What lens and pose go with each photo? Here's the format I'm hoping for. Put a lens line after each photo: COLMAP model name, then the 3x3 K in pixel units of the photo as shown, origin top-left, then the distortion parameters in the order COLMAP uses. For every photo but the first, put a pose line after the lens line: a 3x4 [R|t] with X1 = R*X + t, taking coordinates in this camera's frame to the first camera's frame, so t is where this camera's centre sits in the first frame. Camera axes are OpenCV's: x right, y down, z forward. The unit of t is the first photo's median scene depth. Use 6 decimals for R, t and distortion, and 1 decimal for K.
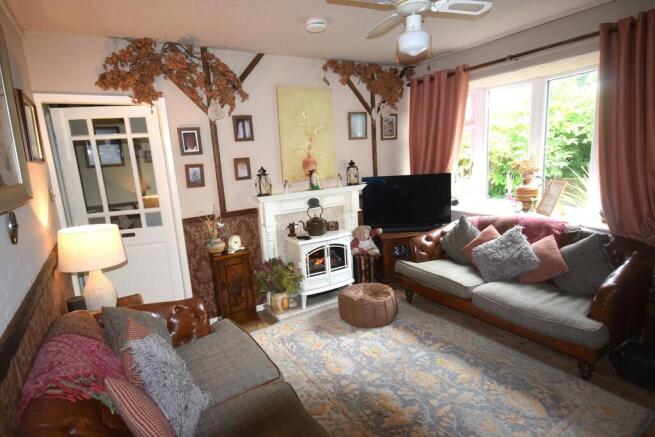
lens RADIAL K [[374.2, 0, 327.5], [0, 374.2, 218.5], [0, 0, 1]] dist [0.021427, 0.000540]
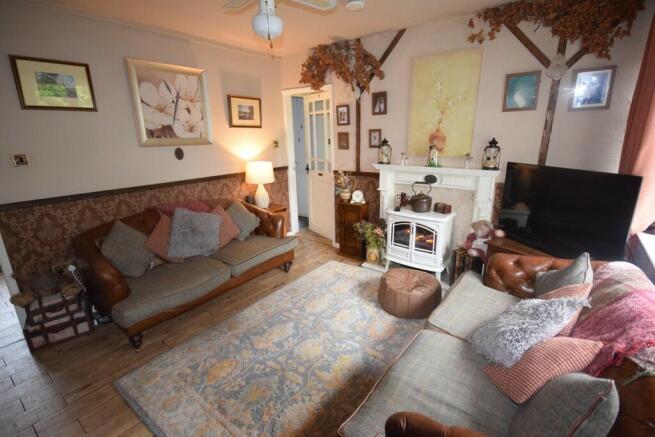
lens RADIAL K [[317.9, 0, 327.5], [0, 317.9, 218.5], [0, 0, 1]] dist [0.014753, -0.000009]
pose [[0.331984, 0.304715, -0.892712, 0.716627], [-0.167820, 0.950368, 0.261986, -0.131061], [0.928237, 0.062839, 0.366644, 0.500426]]
